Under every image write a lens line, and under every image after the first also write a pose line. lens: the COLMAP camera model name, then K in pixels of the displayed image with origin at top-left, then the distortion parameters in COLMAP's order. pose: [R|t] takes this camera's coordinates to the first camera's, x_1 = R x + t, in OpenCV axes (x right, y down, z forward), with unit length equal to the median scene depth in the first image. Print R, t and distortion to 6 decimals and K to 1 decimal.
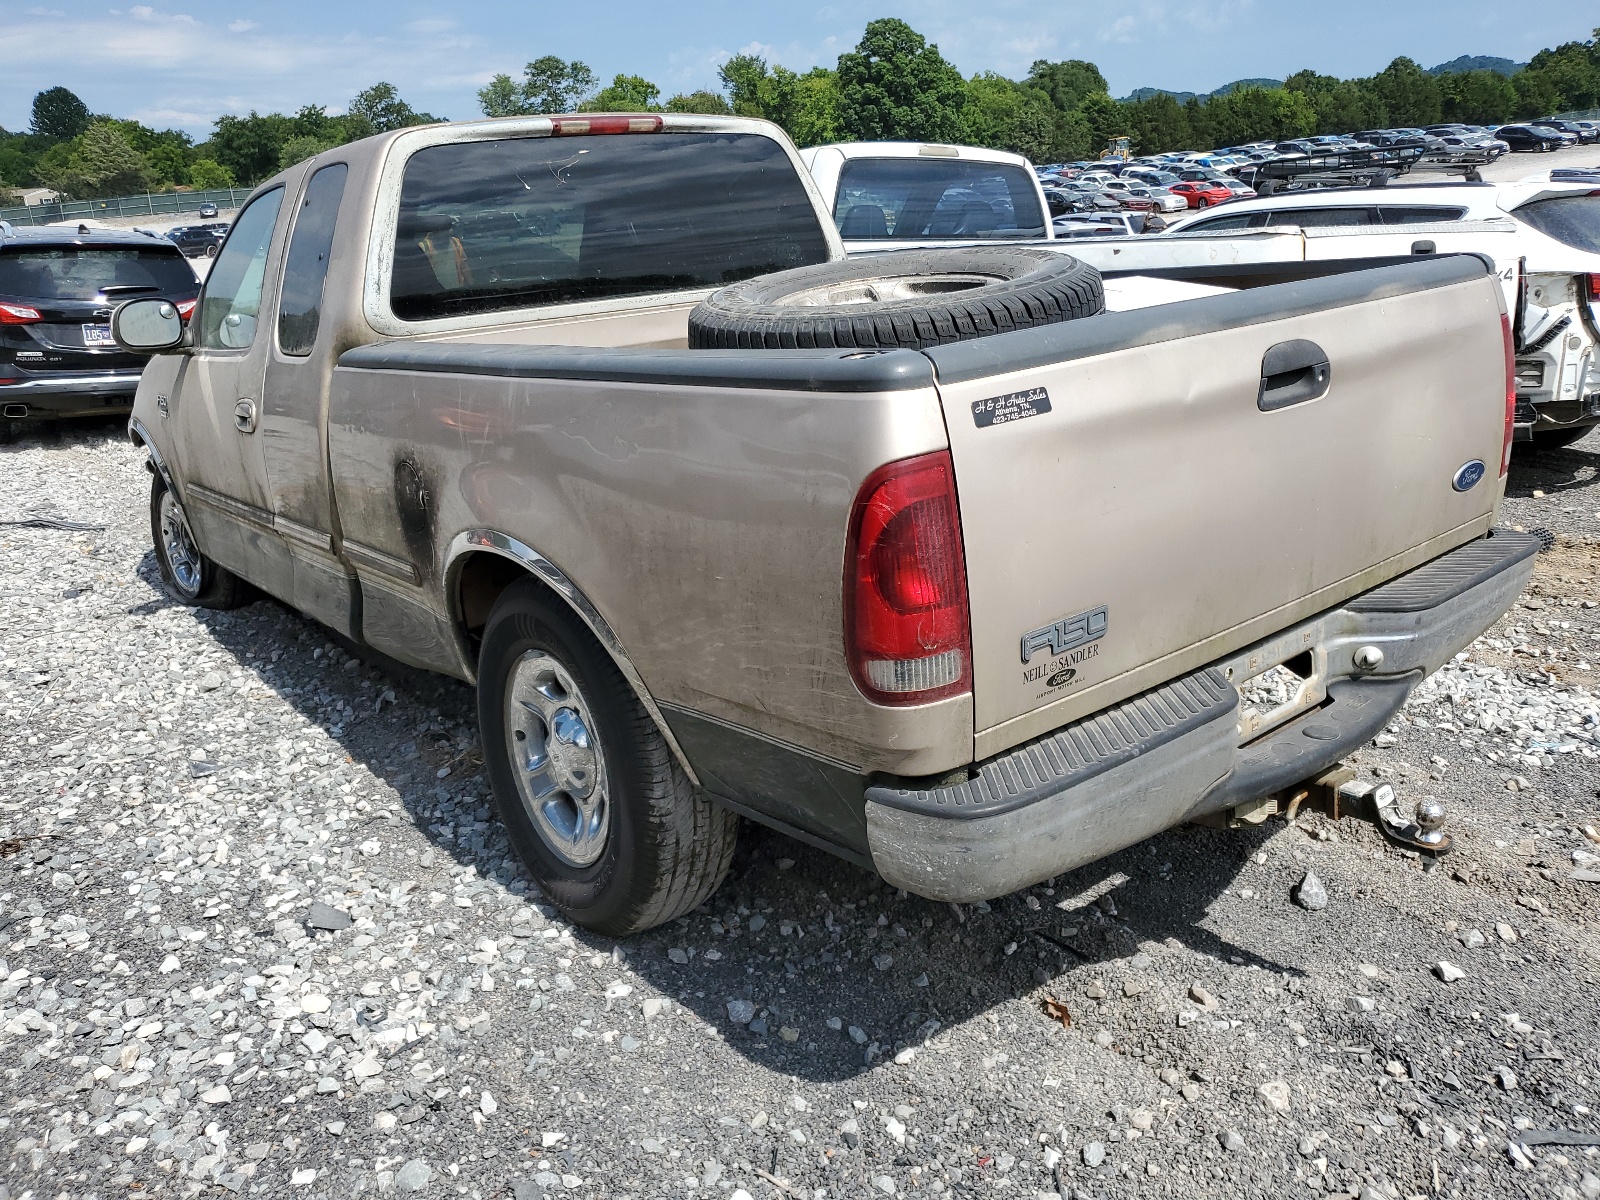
lens RADIAL K [[1233.5, 0, 798.9], [0, 1233.5, 601.9], [0, 0, 1]] dist [0.017573, 0.004389]
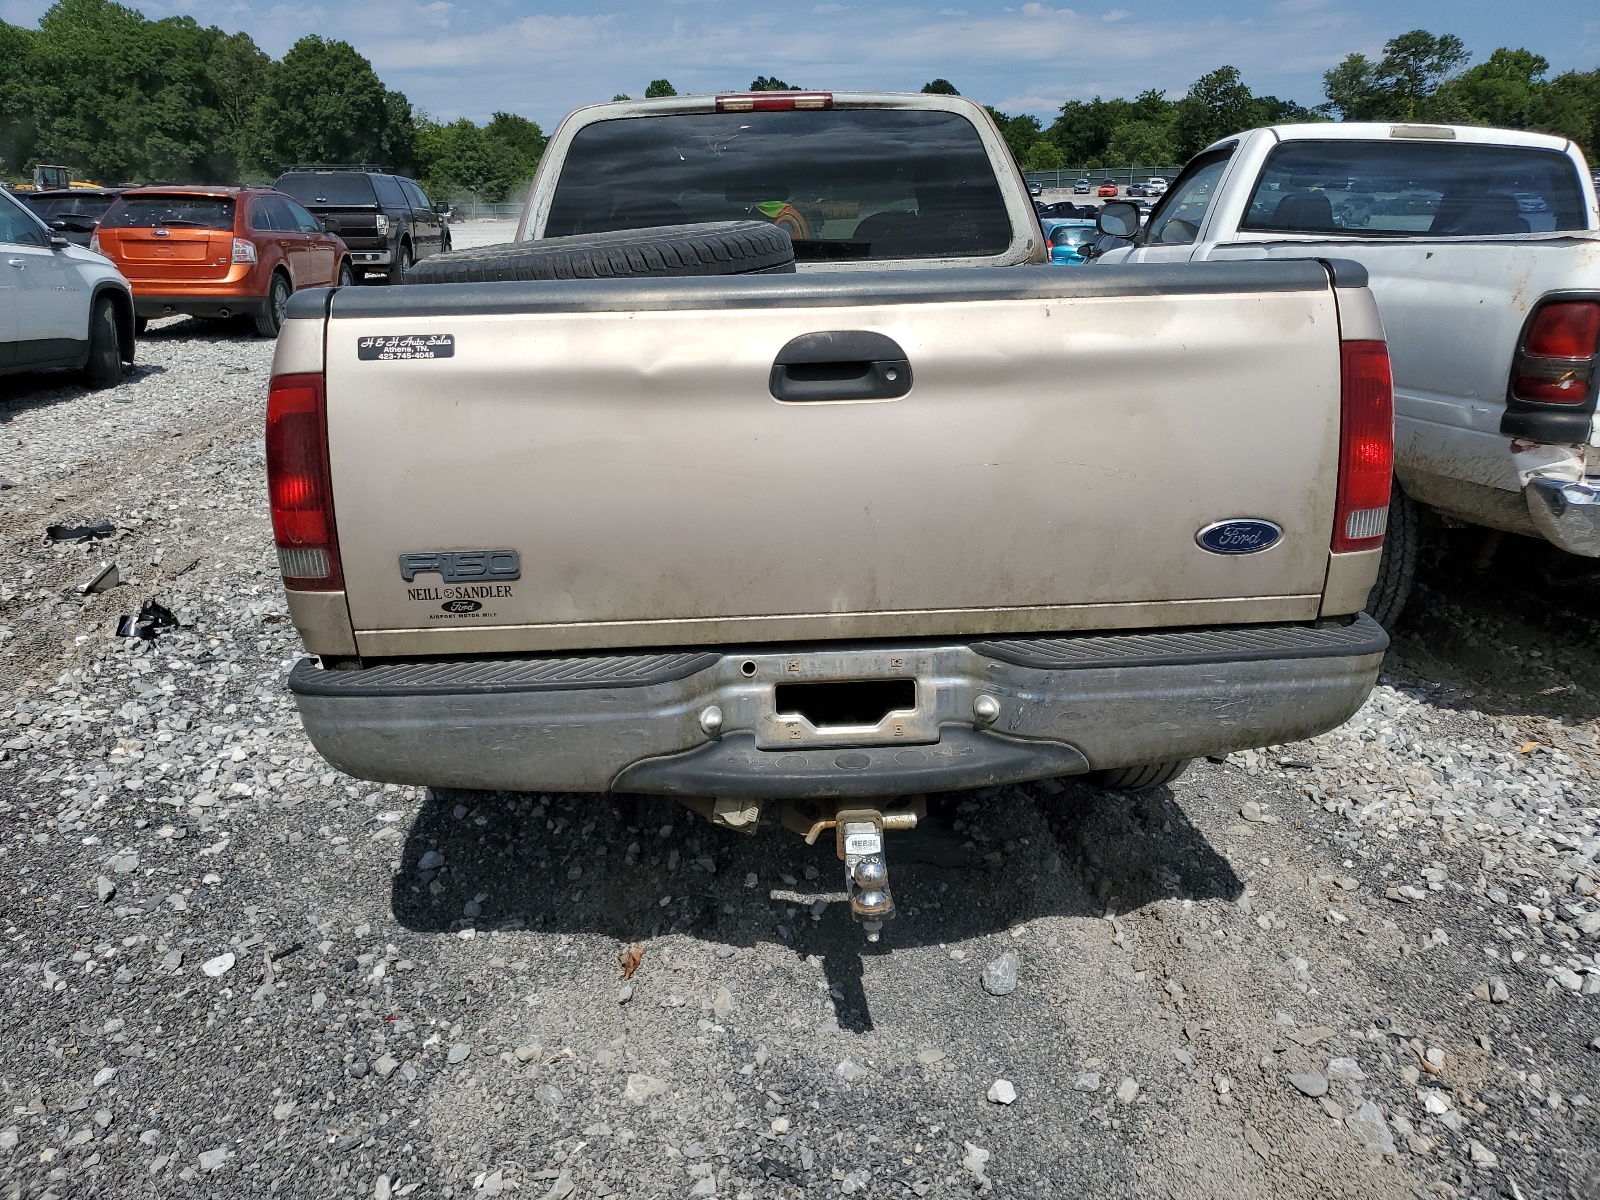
lens RADIAL K [[1233.5, 0, 796.1], [0, 1233.5, 592.4], [0, 0, 1]] dist [0.017573, 0.004389]
pose [[0.813257, 0.211155, -0.542242, 0.300353], [-0.208628, 0.975694, 0.067045, -0.024395], [0.543219, 0.058602, 0.837543, 0.072613]]
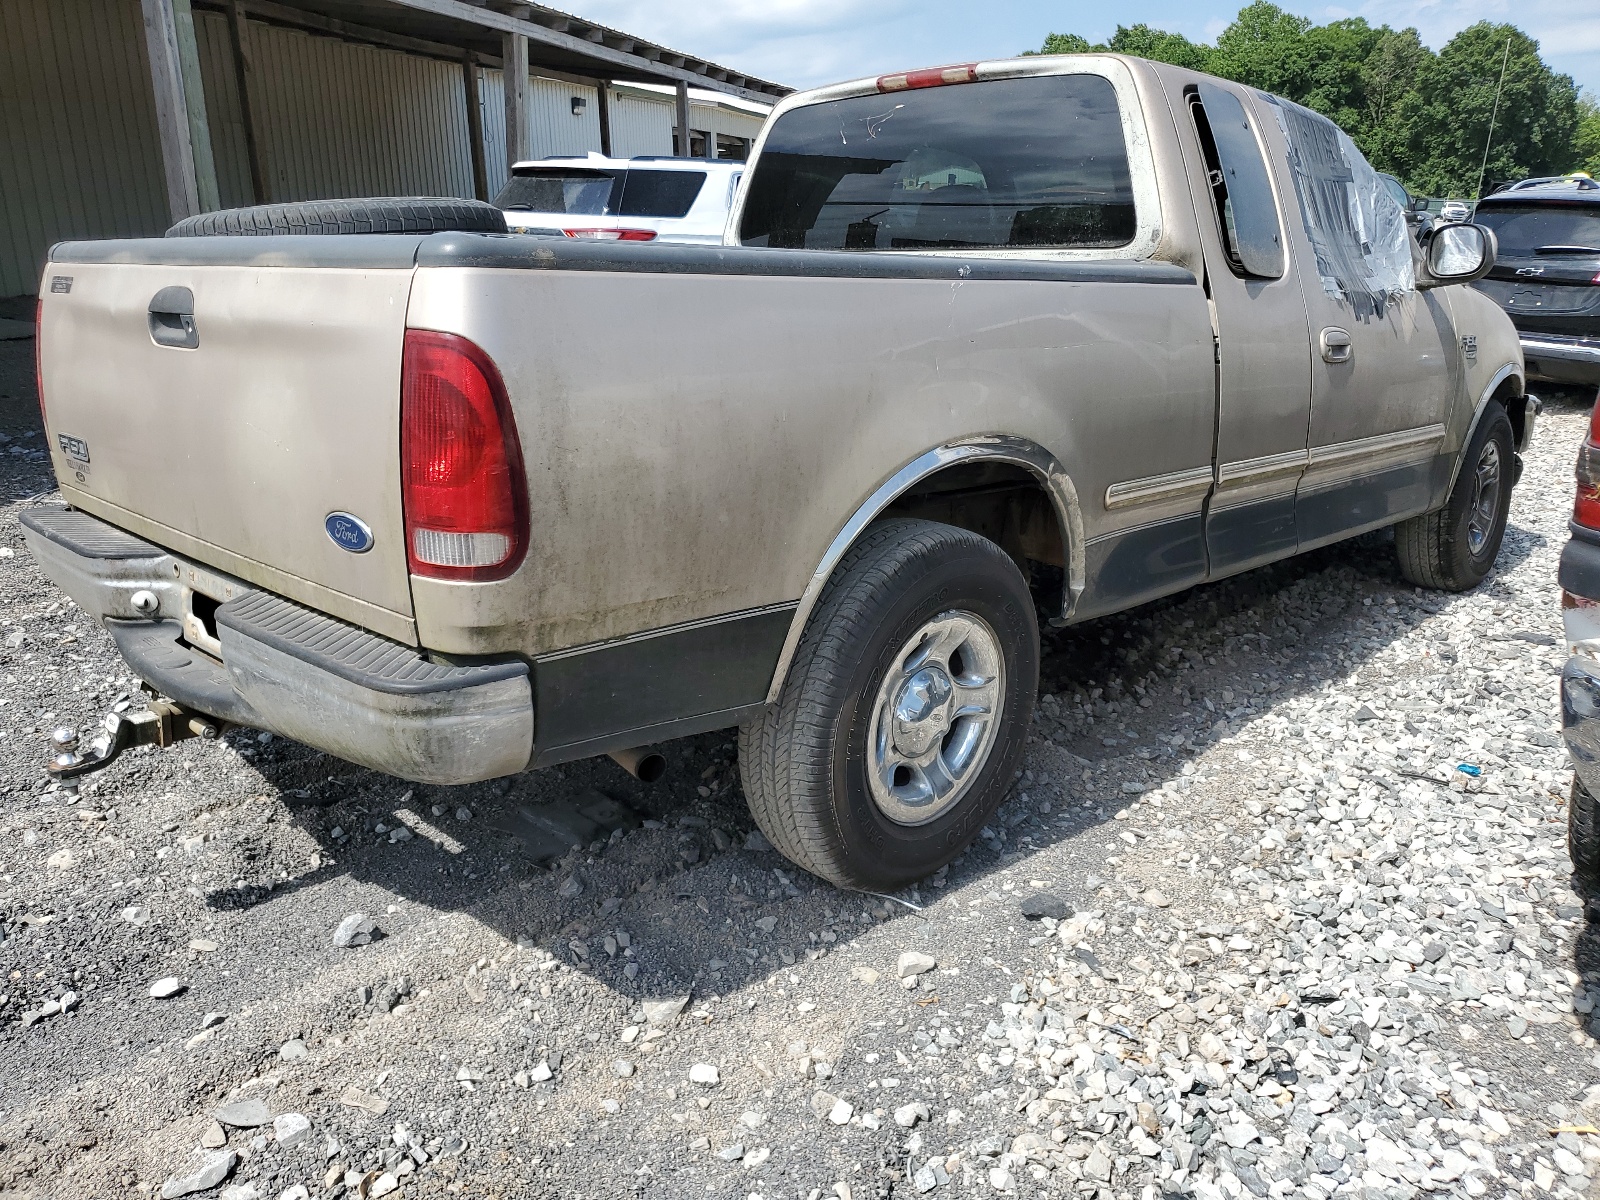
lens RADIAL K [[1233.5, 0, 793.4], [0, 1233.5, 605.3], [0, 0, 1]] dist [0.017573, 0.004389]
pose [[0.134268, 0.342022, -0.930050, 0.509422], [-0.308275, 0.906394, 0.288818, -0.142105], [0.941774, 0.247932, 0.227137, 0.434025]]
